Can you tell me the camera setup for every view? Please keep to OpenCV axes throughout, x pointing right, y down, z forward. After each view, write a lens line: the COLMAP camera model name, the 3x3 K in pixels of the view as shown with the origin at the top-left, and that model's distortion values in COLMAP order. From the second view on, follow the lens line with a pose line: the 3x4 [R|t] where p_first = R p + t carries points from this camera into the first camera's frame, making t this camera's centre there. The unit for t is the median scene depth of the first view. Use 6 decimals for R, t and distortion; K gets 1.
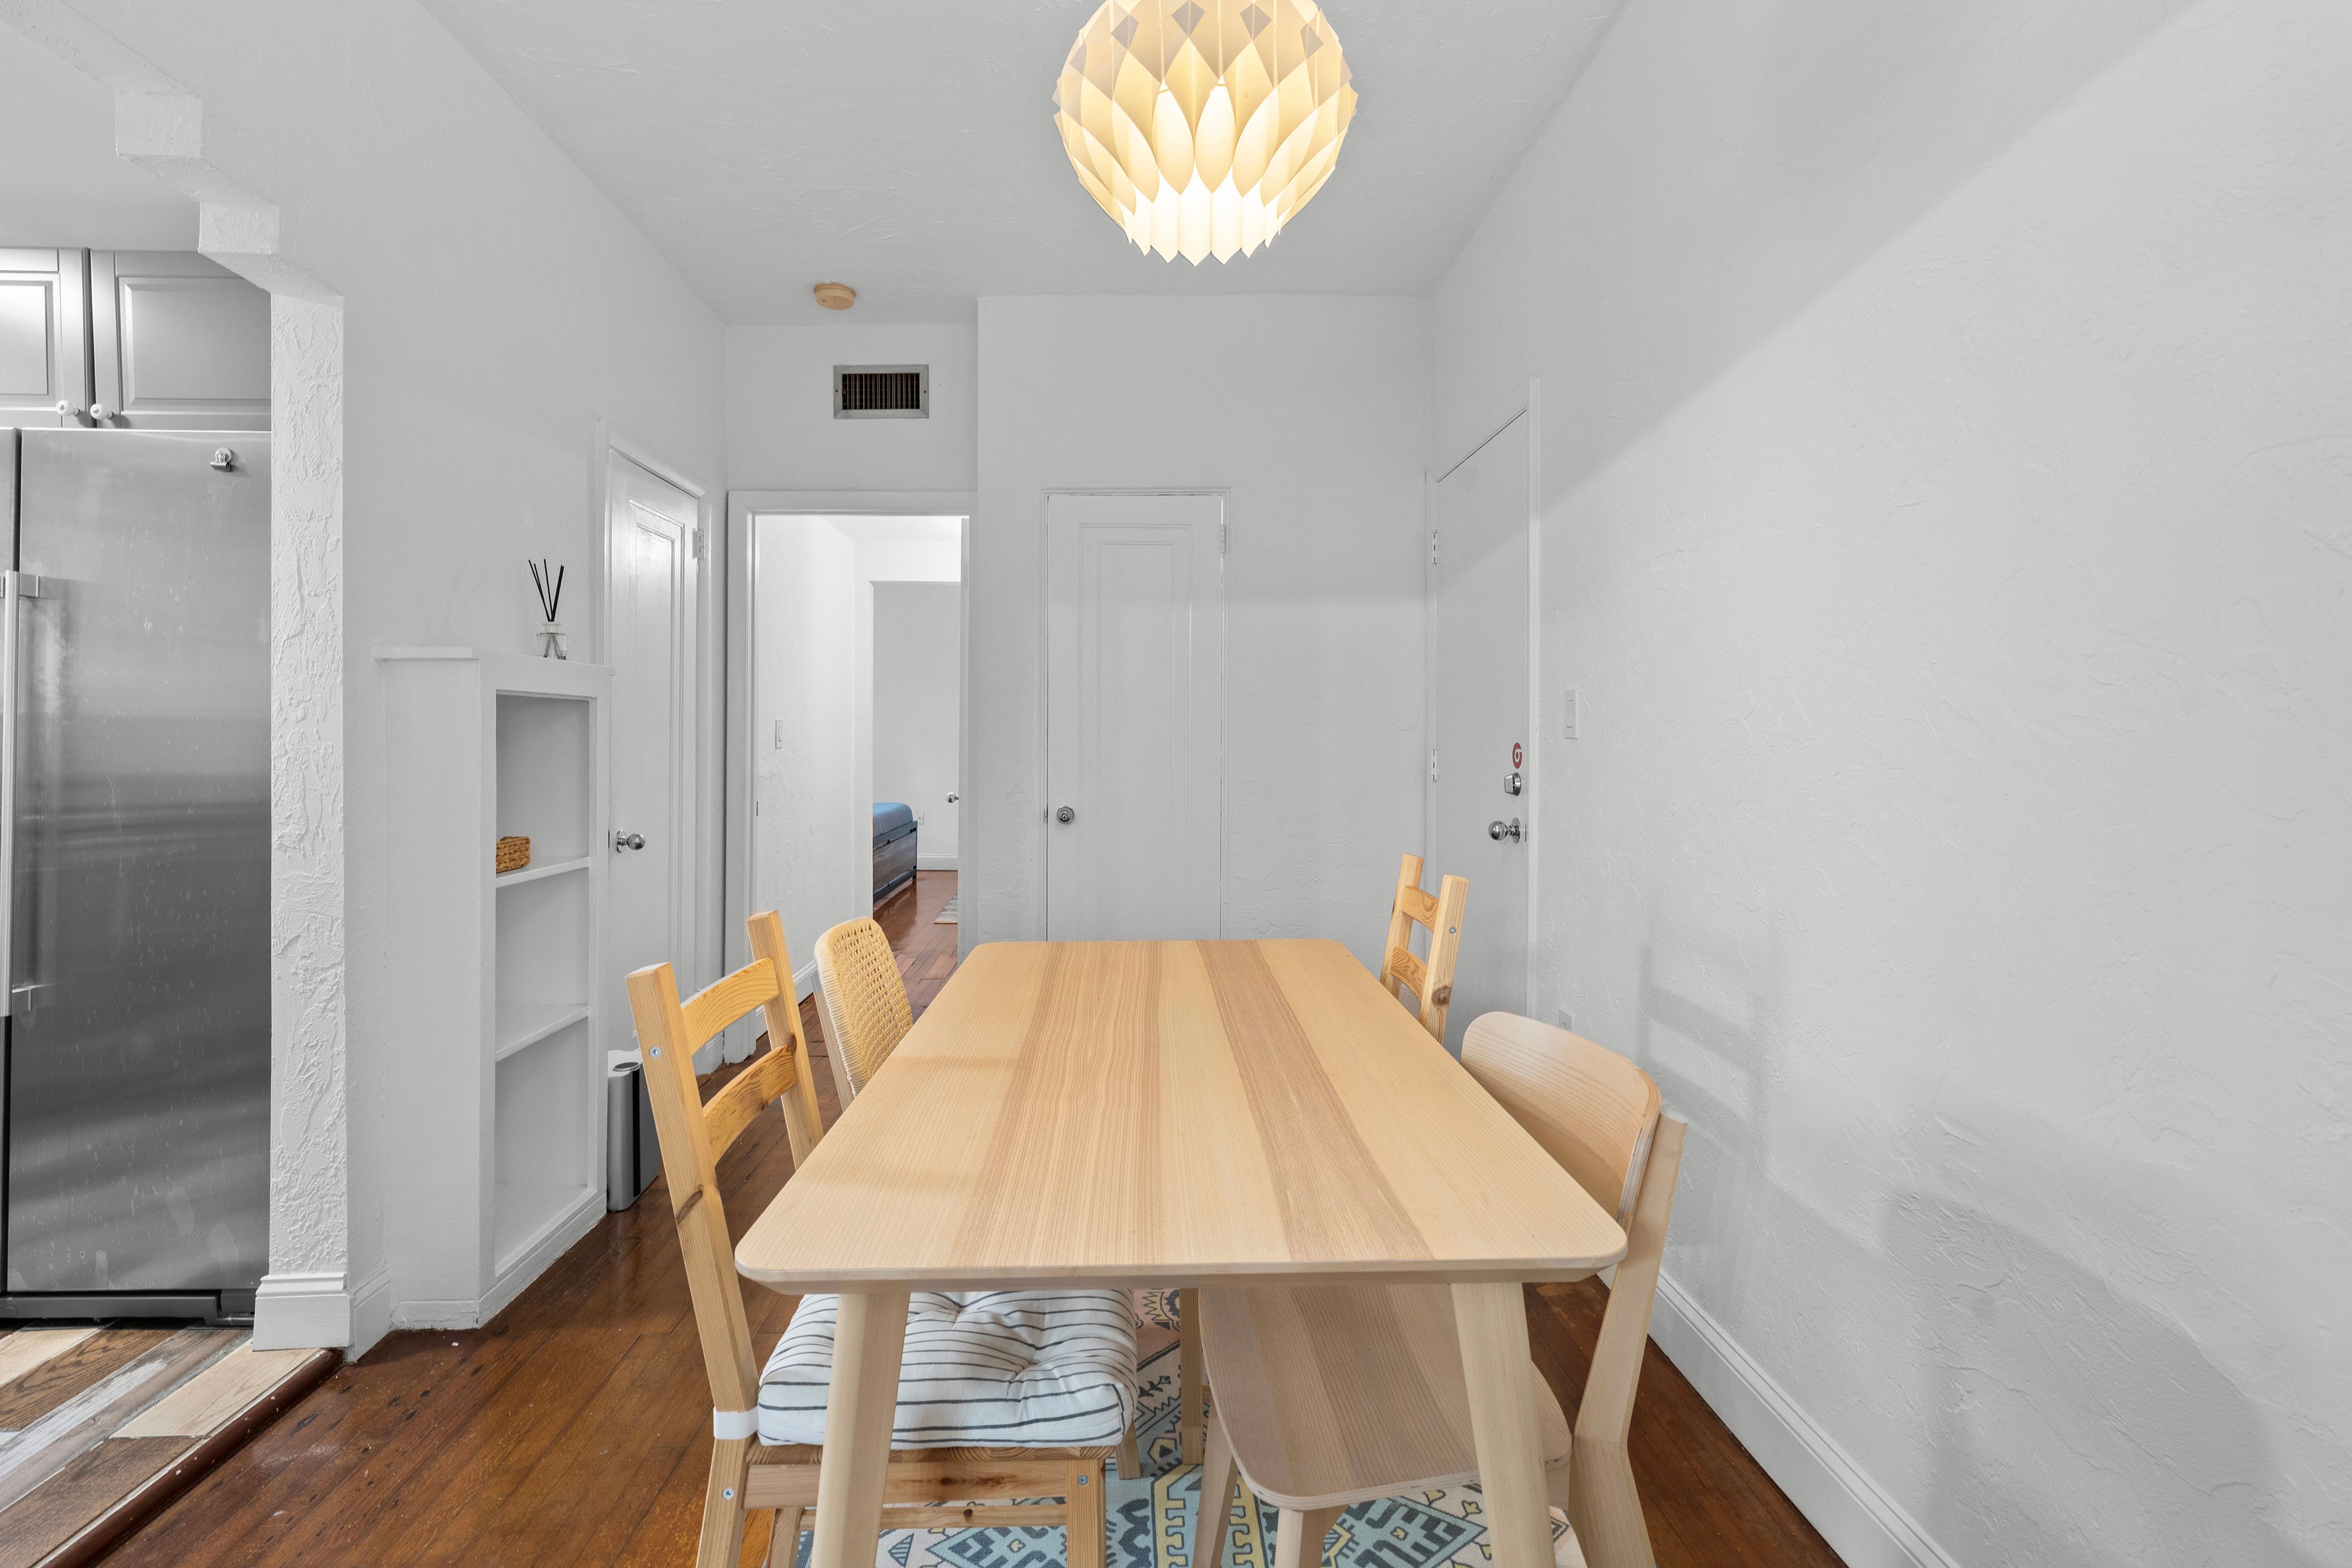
lens RADIAL K [[1051.6, 0, 1223.0], [0, 1051.6, 743.1], [0, 0, 1]] dist [-0.016862, 0.000164]
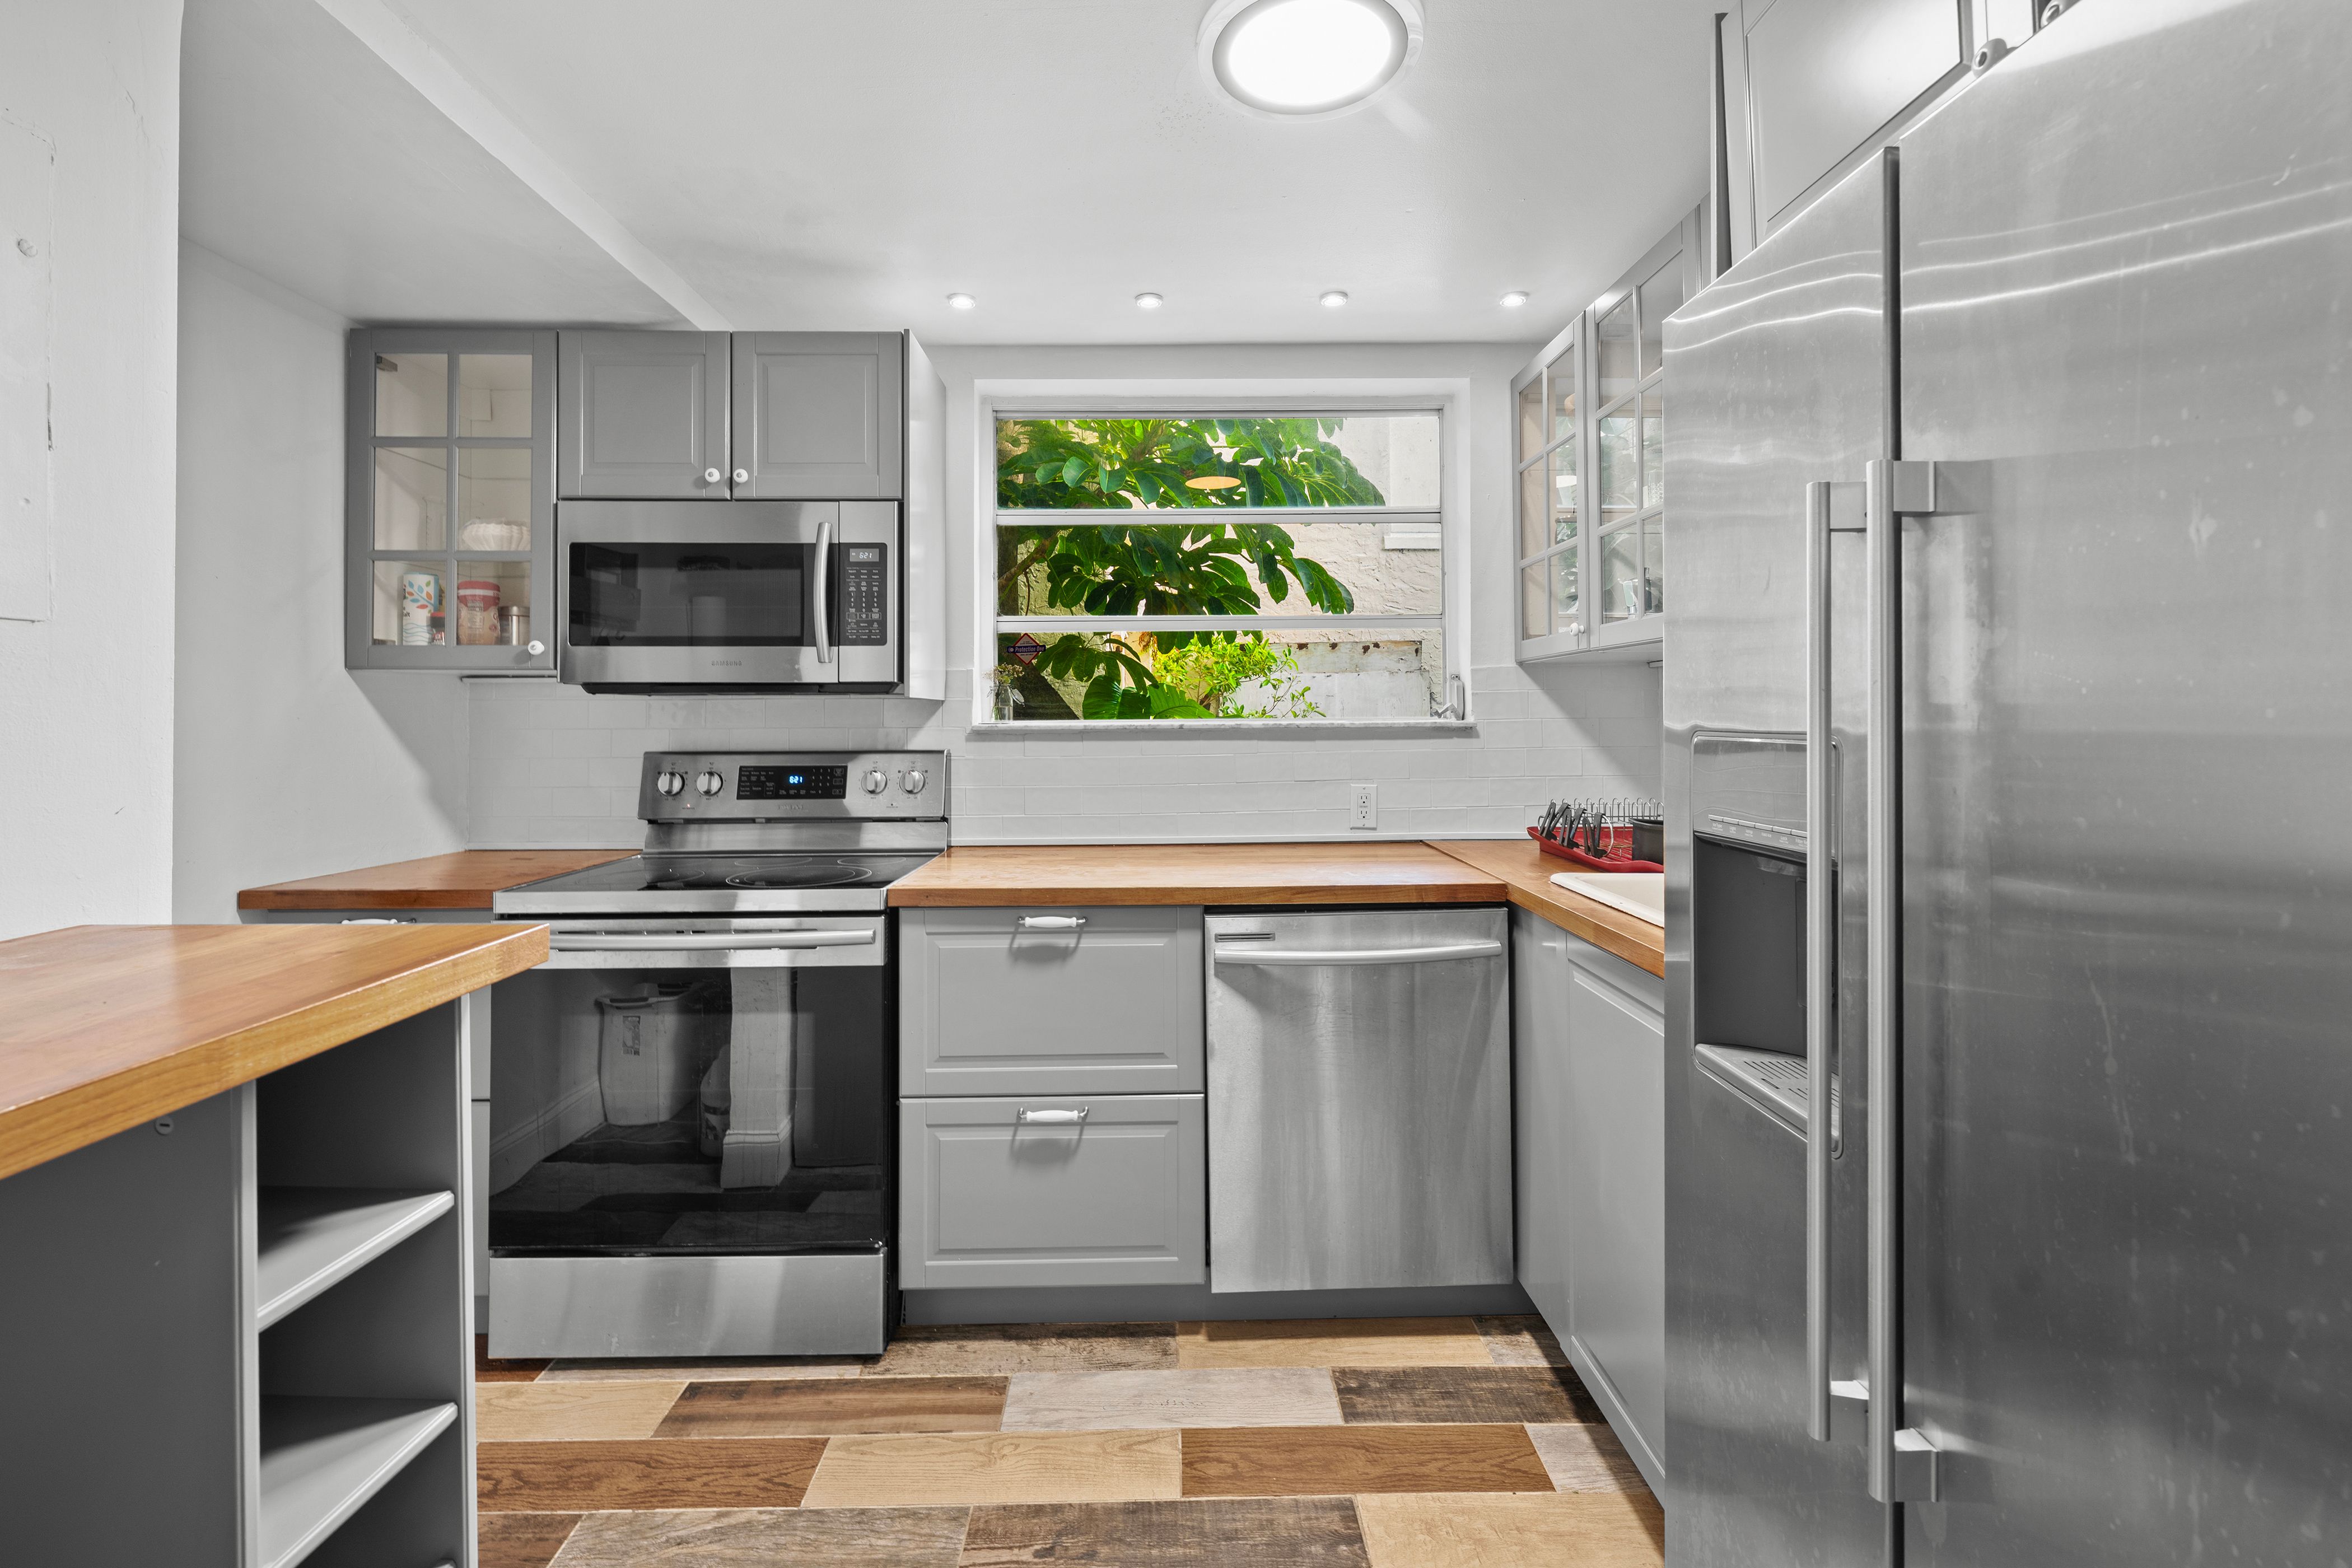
lens RADIAL K [[976.6, 0, 1171.8], [0, 976.6, 702.7], [0, 0, 1]] dist [-0.003029, 0.000606]
pose [[-0.064895, -0.021353, -0.997664, -0.741030], [0.000042, 0.999771, -0.021401, -0.057613], [0.997892, -0.001430, -0.064879, 0.715076]]
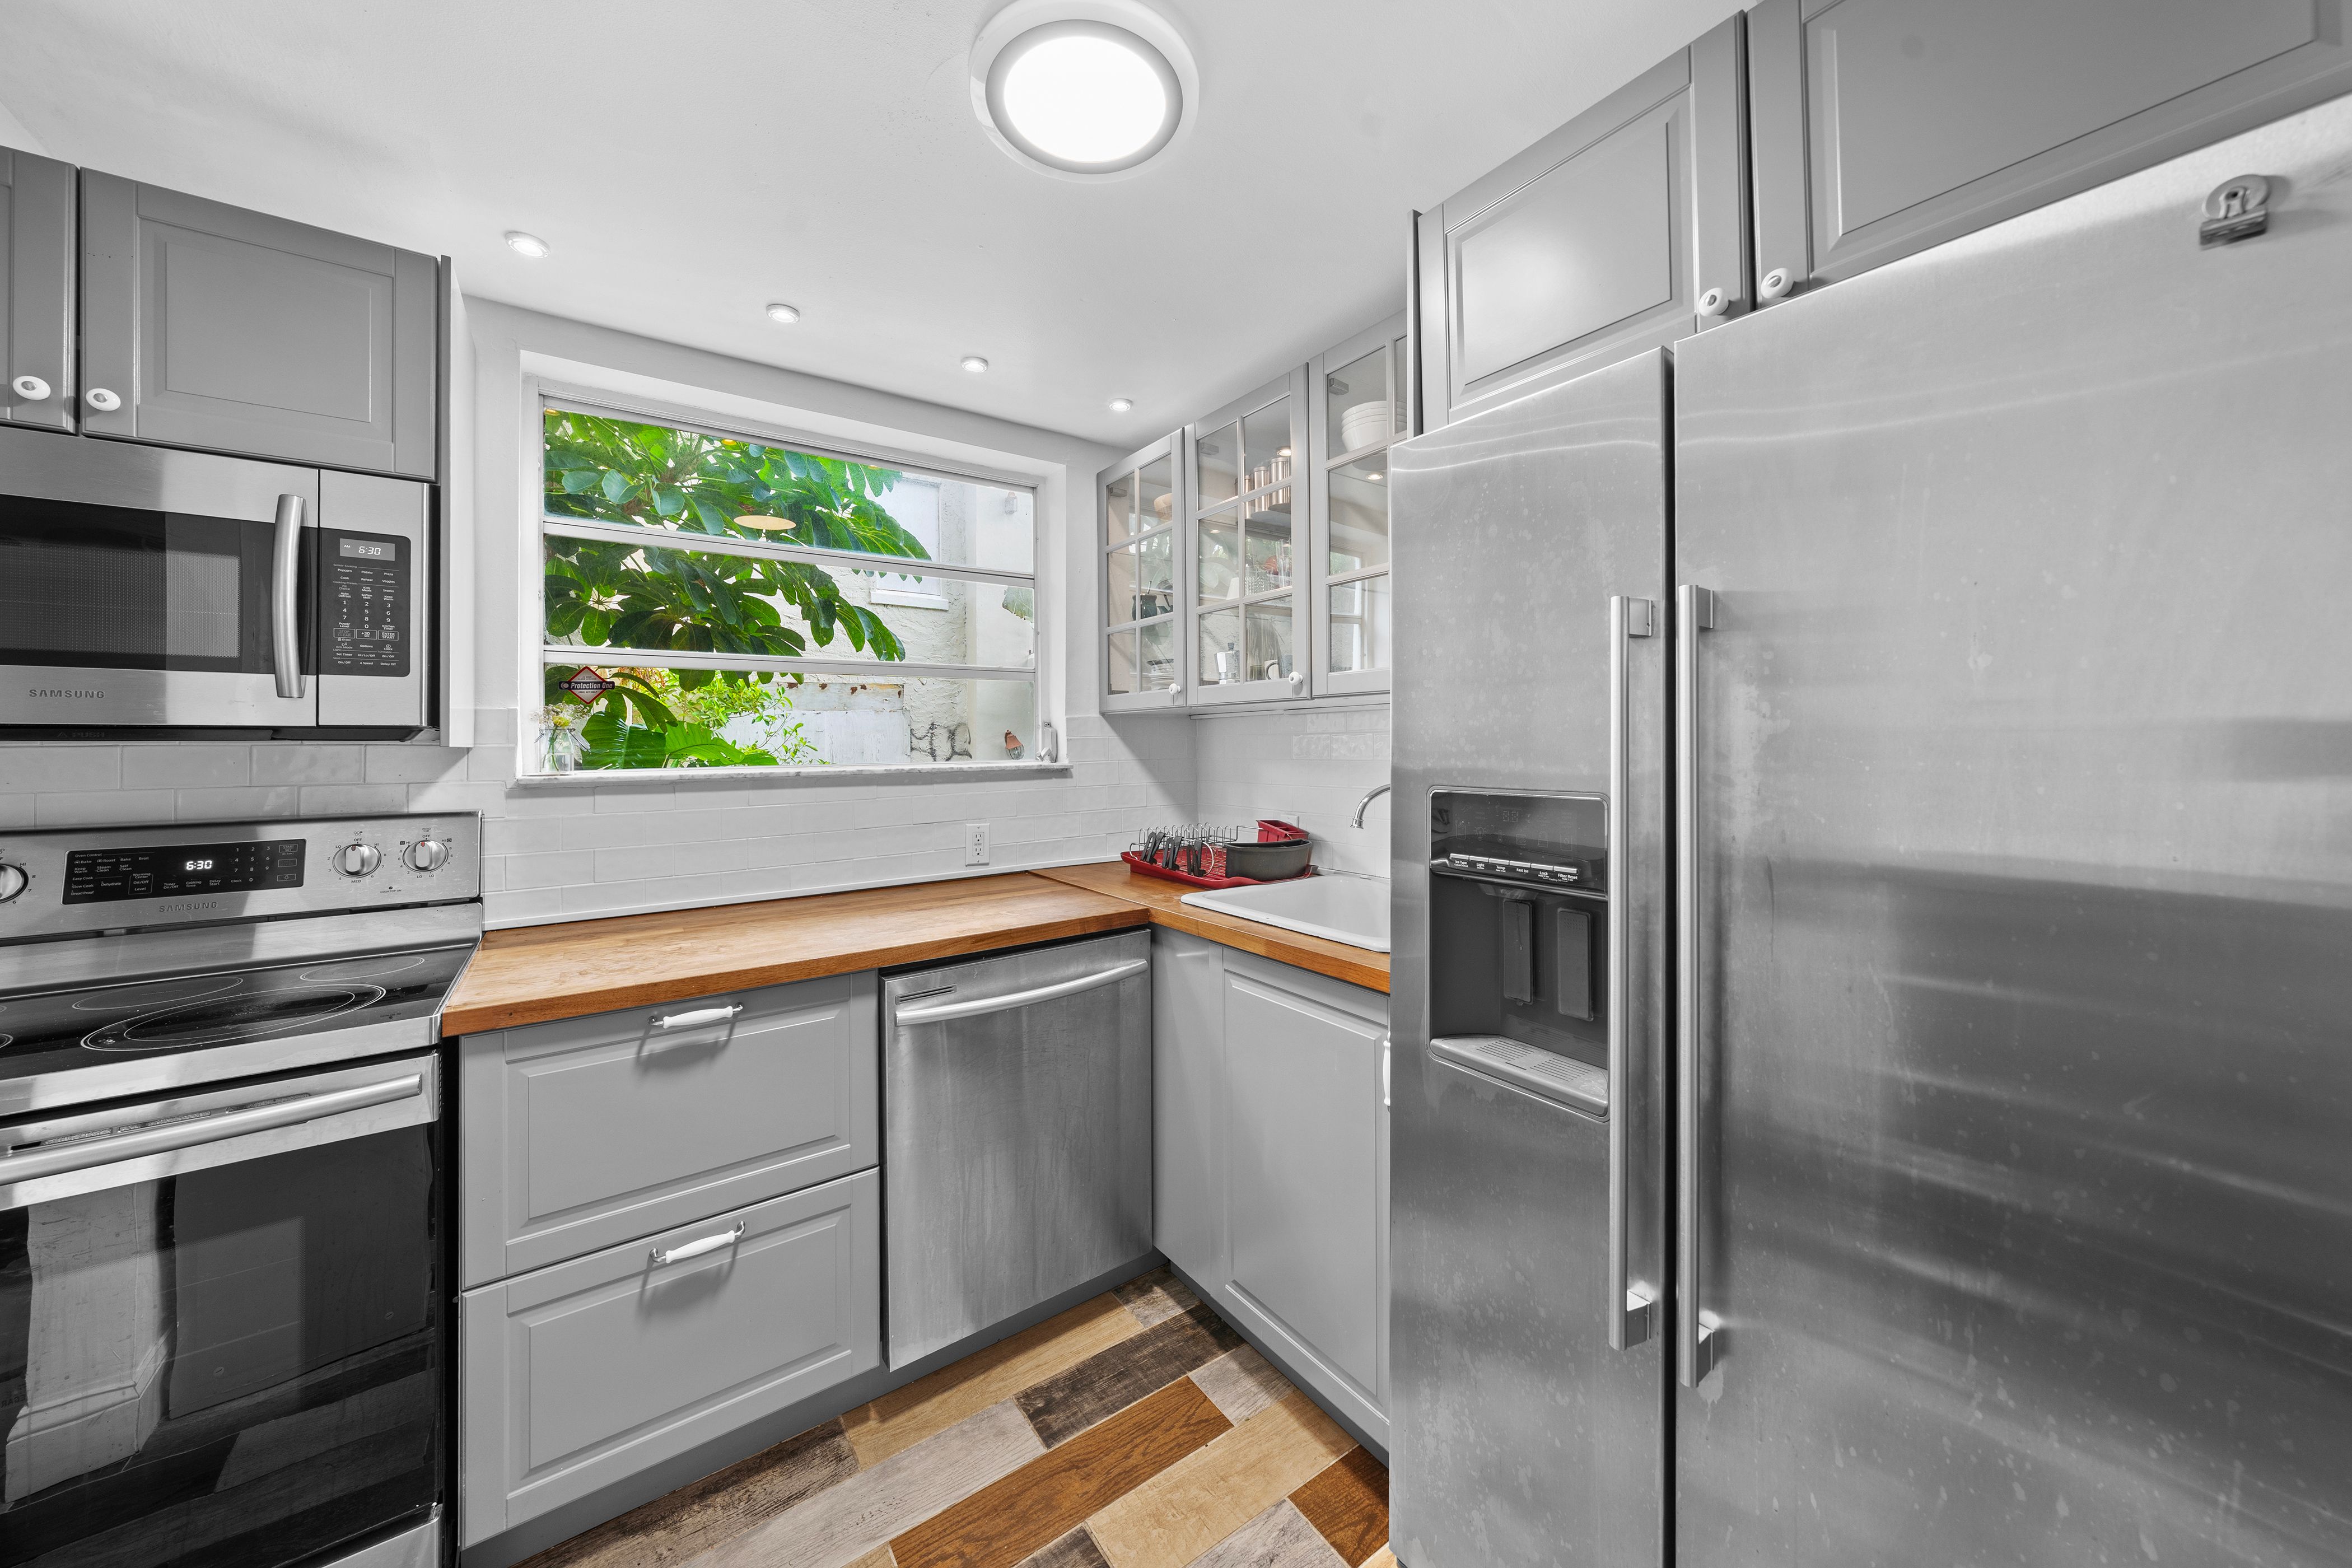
lens RADIAL K [[805.7, 0, 1157.2], [0, 805.7, 738.0], [0, 0, 1]] dist [-0.006110, 0.000289]
pose [[0.506725, -0.017323, -0.861934, -0.934707], [0.007592, 0.999849, -0.015631, -0.080202], [0.862075, 0.001377, 0.506780, 0.516981]]
